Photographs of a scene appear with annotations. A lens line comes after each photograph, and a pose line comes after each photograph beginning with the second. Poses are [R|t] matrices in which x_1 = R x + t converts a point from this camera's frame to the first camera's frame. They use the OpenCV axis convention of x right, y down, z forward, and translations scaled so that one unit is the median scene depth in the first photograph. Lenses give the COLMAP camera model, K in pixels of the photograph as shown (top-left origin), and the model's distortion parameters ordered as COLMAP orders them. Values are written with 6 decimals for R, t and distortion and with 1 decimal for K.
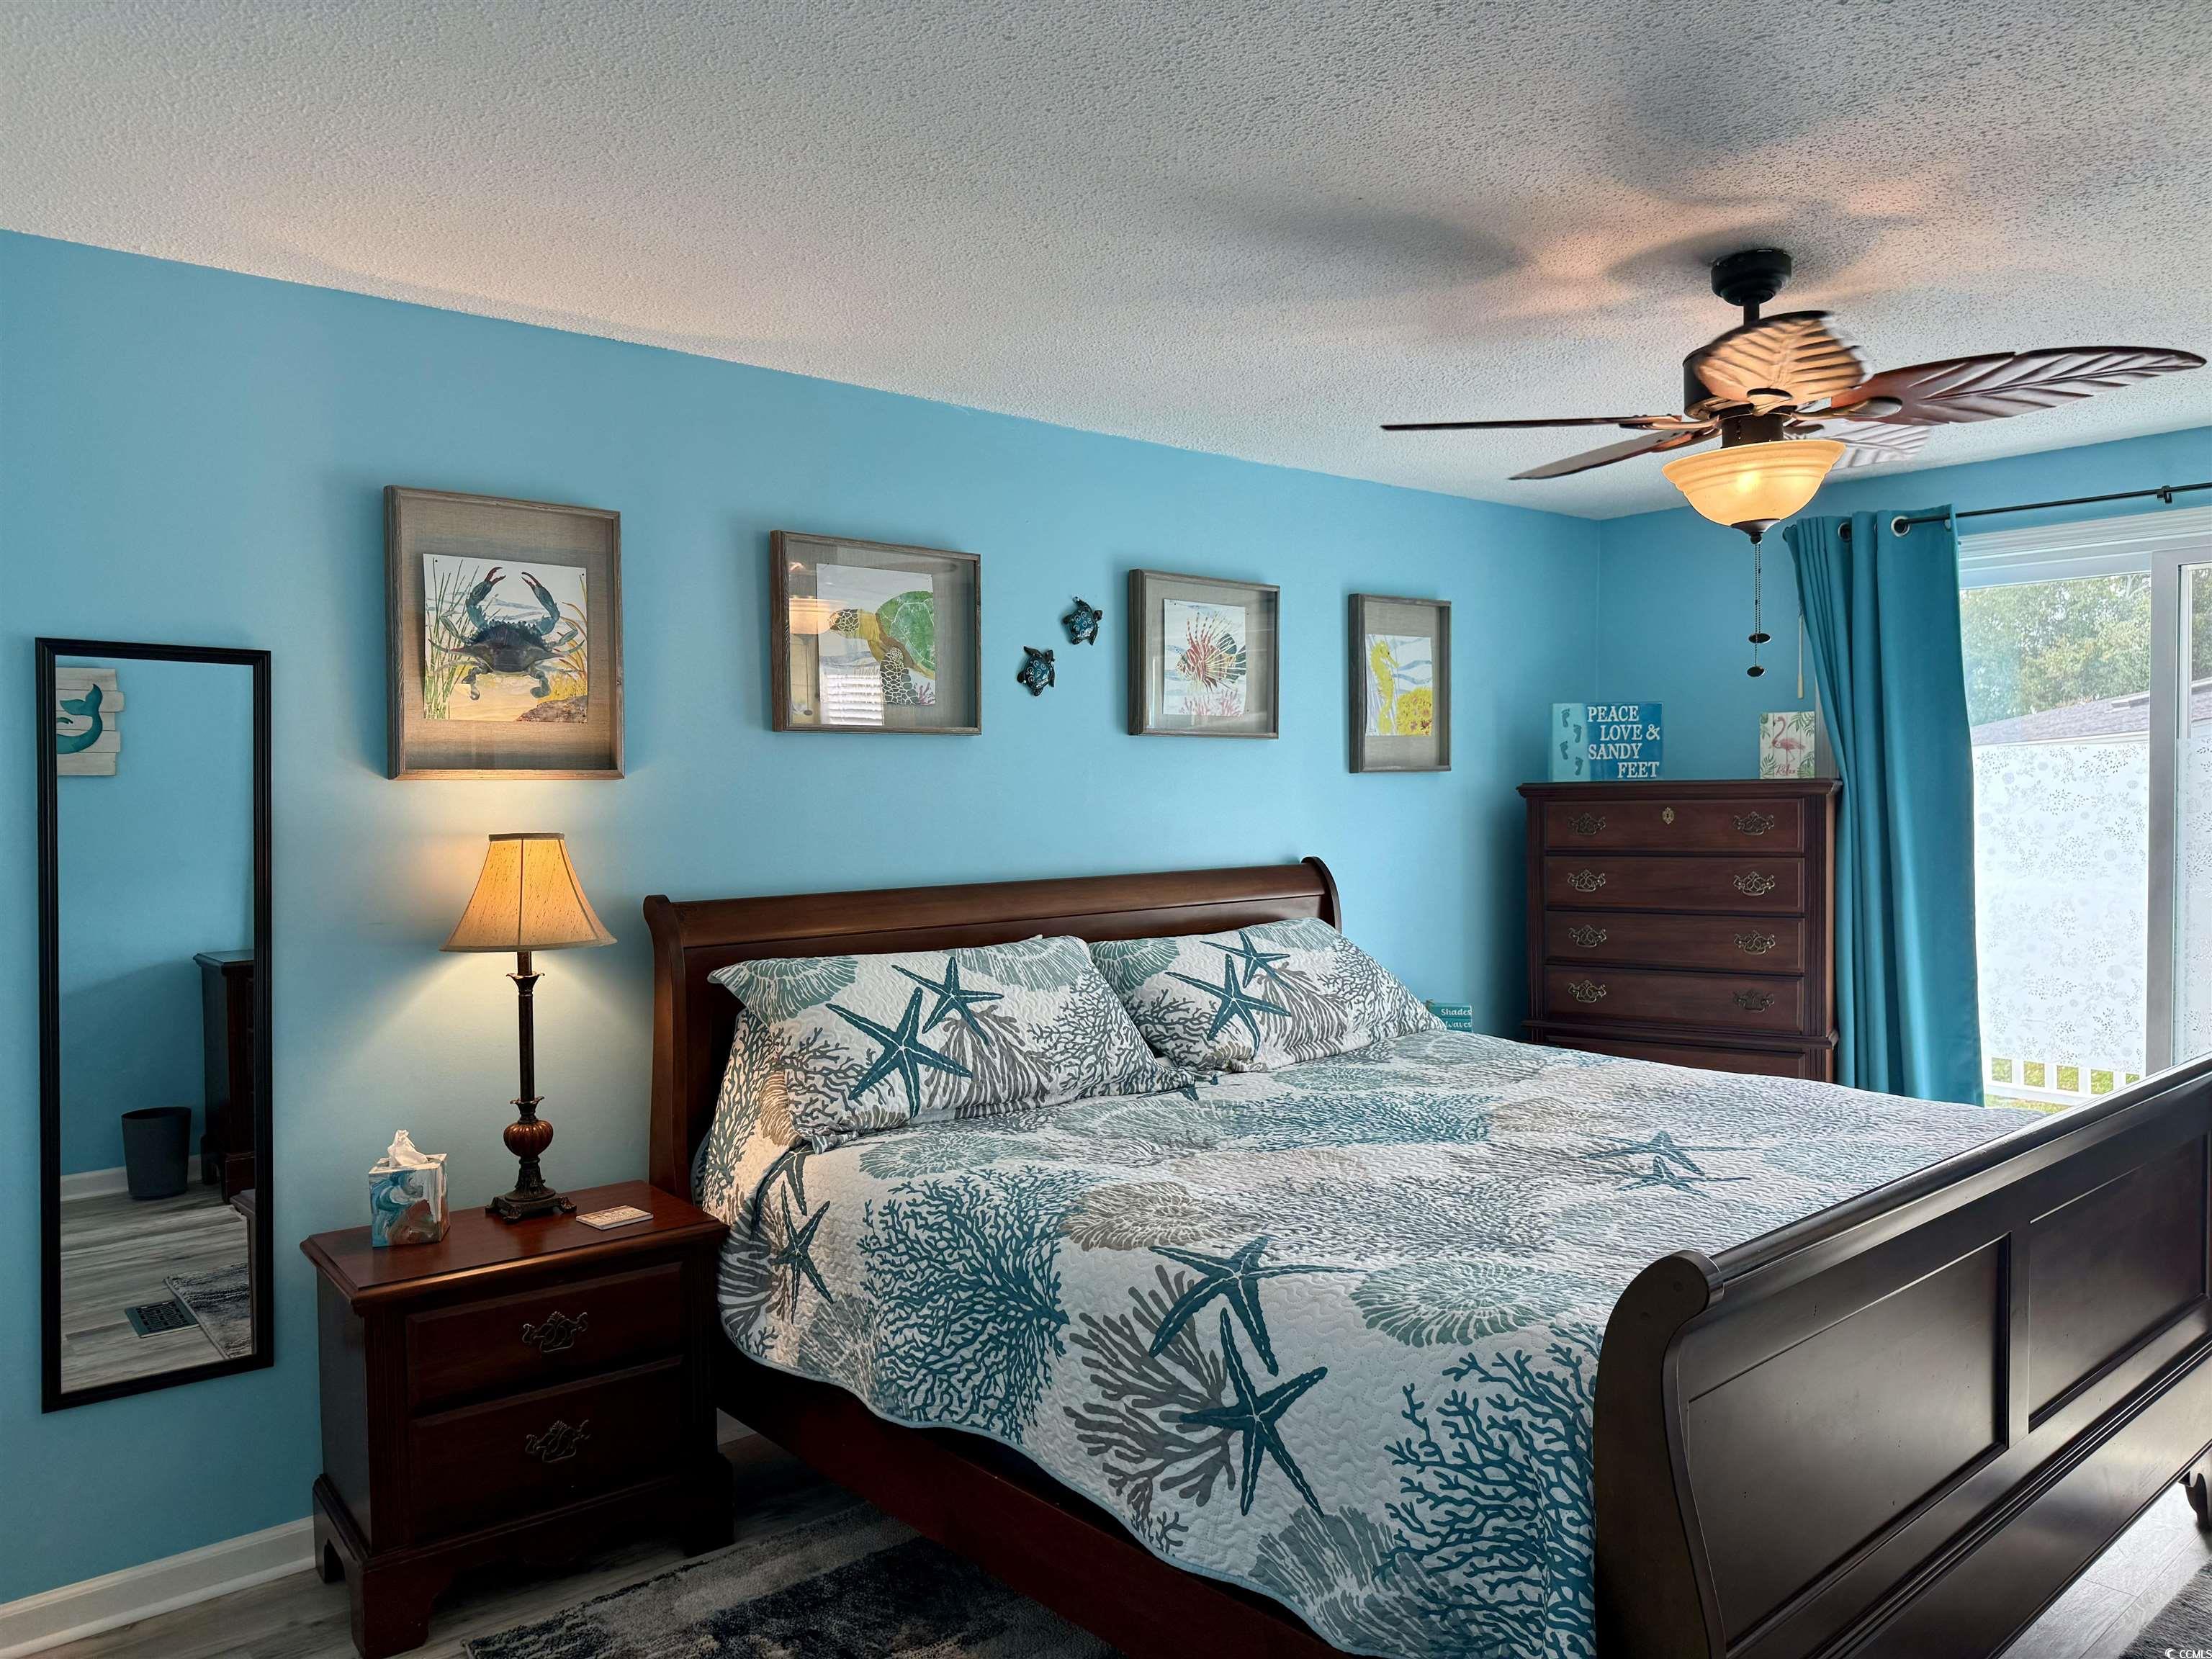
lens RADIAL K [[1551.9, 0, 1095.9], [0, 1551.9, 814.3], [0, 0, 1]] dist [0.066550, -0.090242]
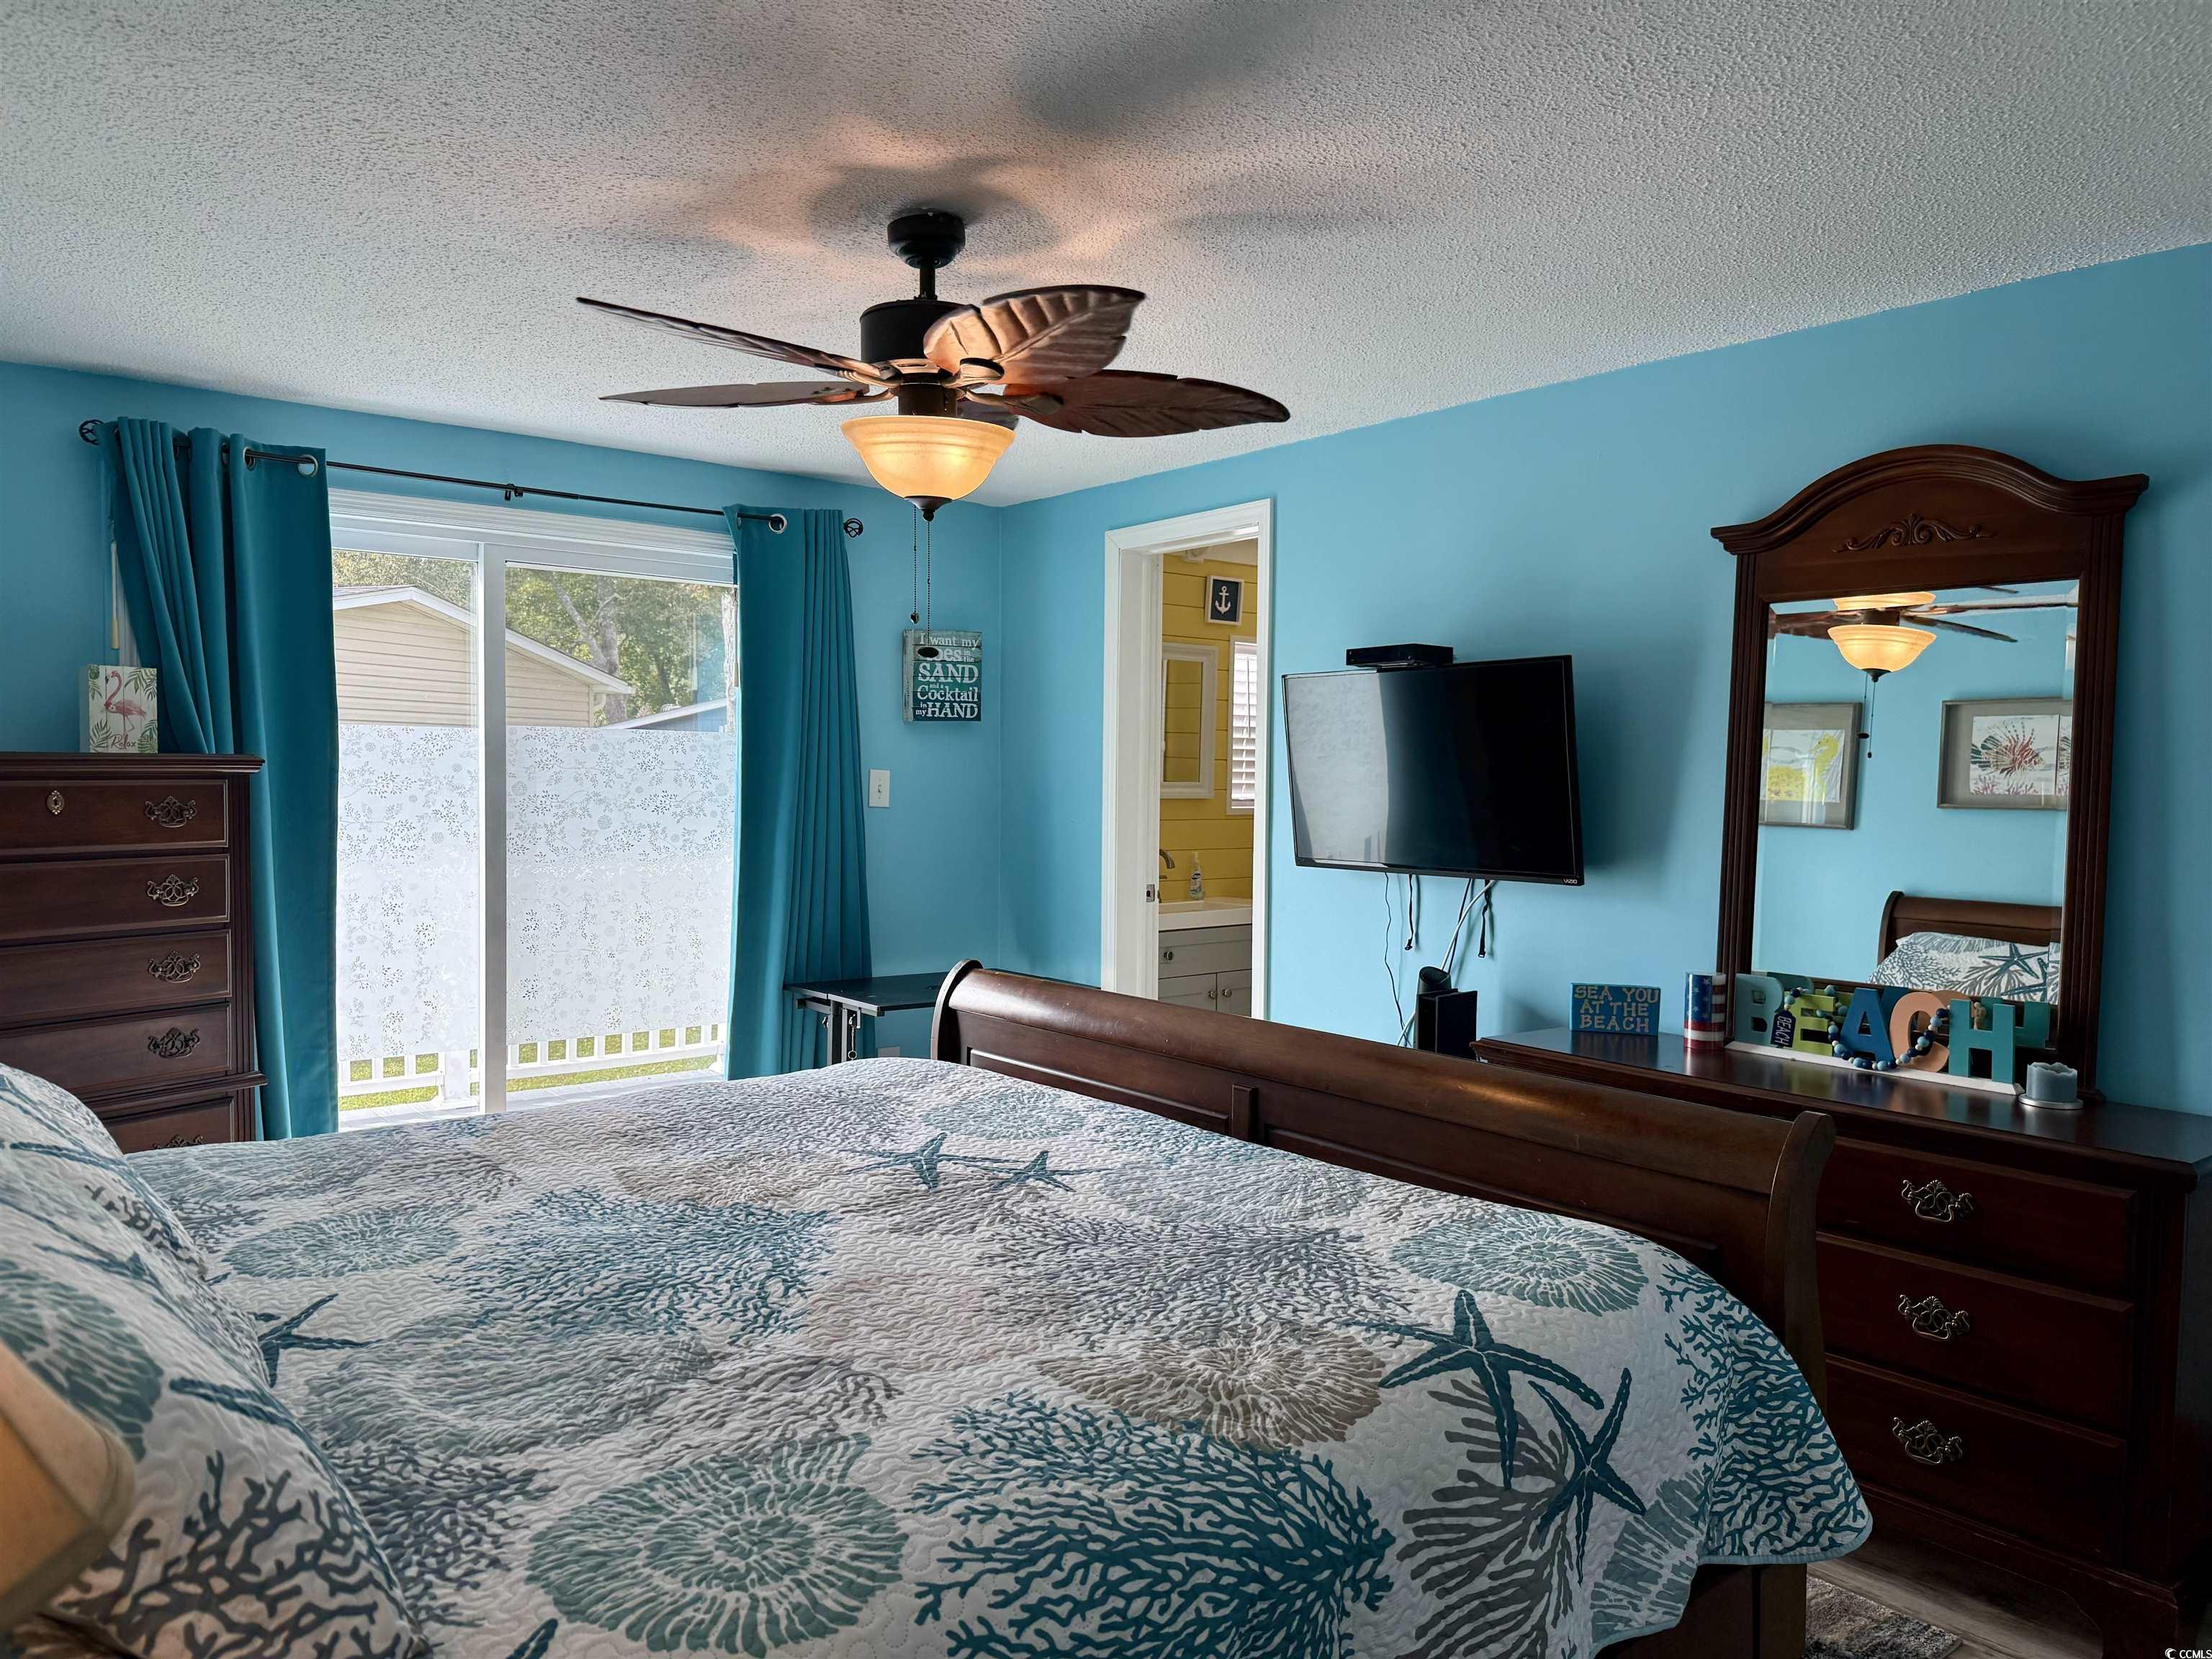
lens RADIAL K [[1551.9, 0, 1113.0], [0, 1551.9, 833.6], [0, 0, 1]] dist [0.066550, -0.090242]
pose [[0.017068, -0.028527, 0.999447, -0.489727], [0.005081, 0.999582, 0.028444, -0.004416], [-0.999841, 0.004593, 0.017206, 0.774815]]
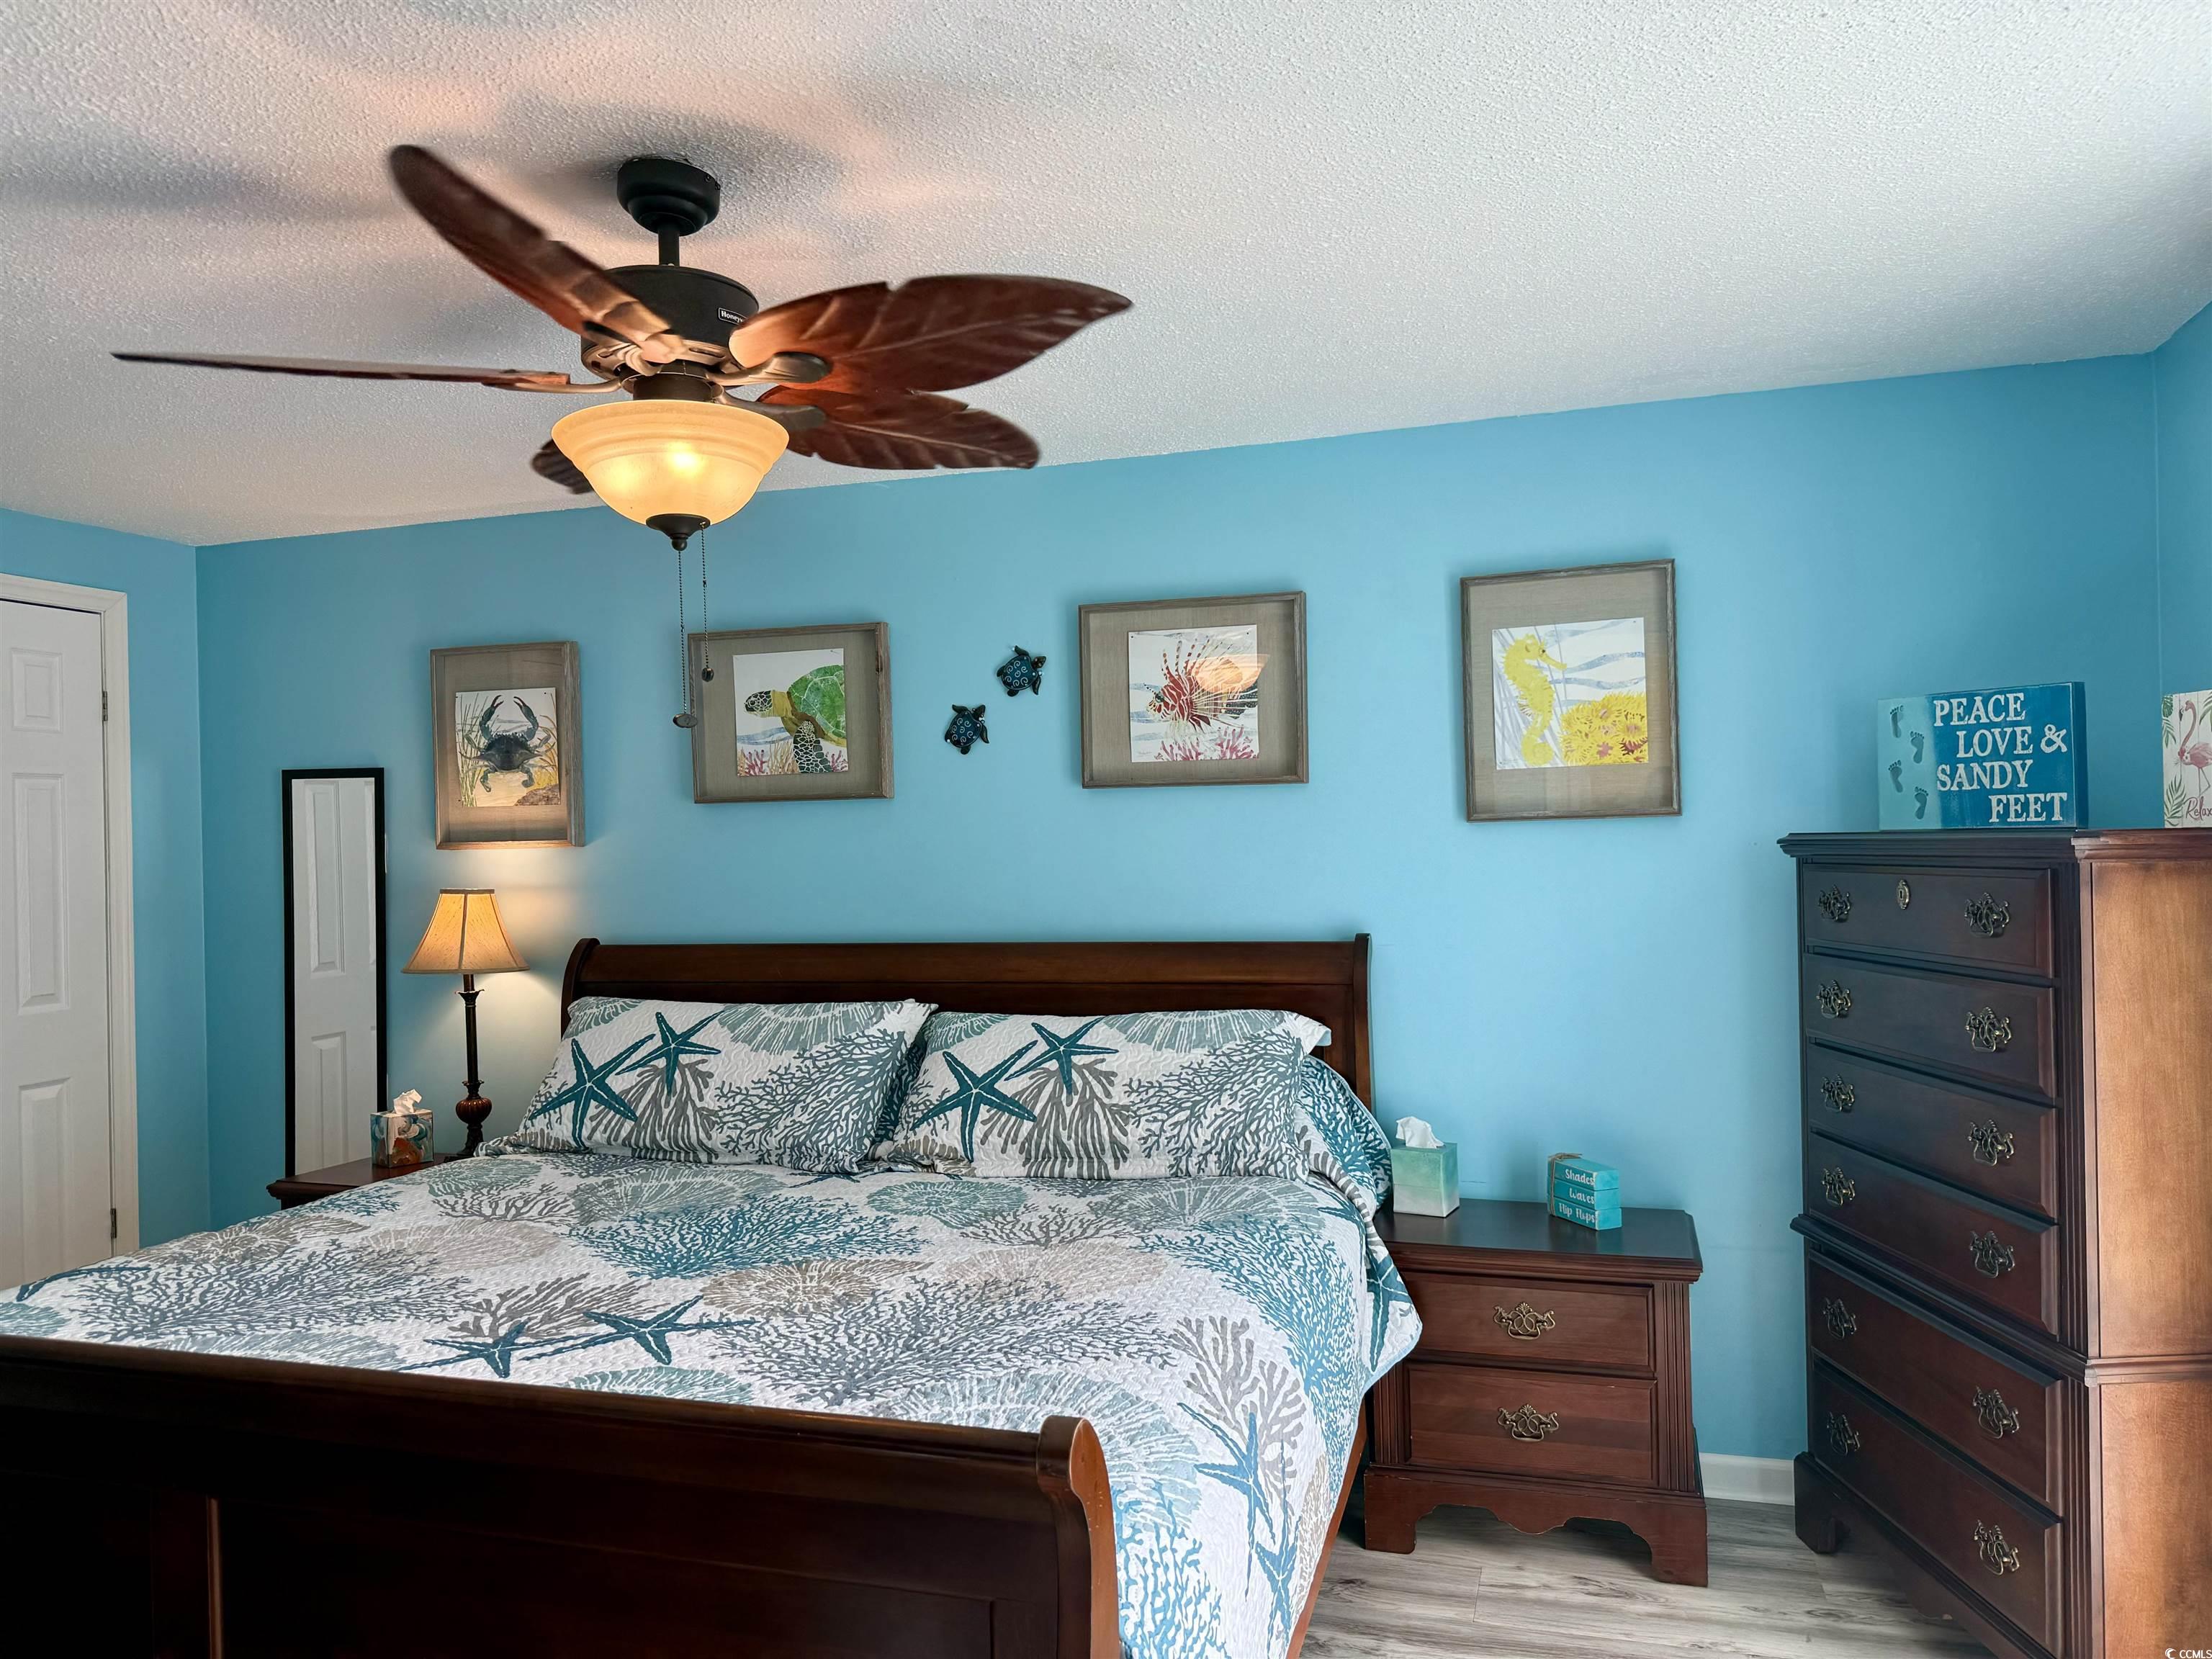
lens RADIAL K [[1551.9, 0, 1095.3], [0, 1551.9, 822.9], [0, 0, 1]] dist [0.066550, -0.090242]
pose [[0.534580, -0.005735, -0.845099, 1.031784], [0.004790, 0.999981, -0.003757, -0.036418], [0.845104, -0.002039, 0.534597, 0.684788]]
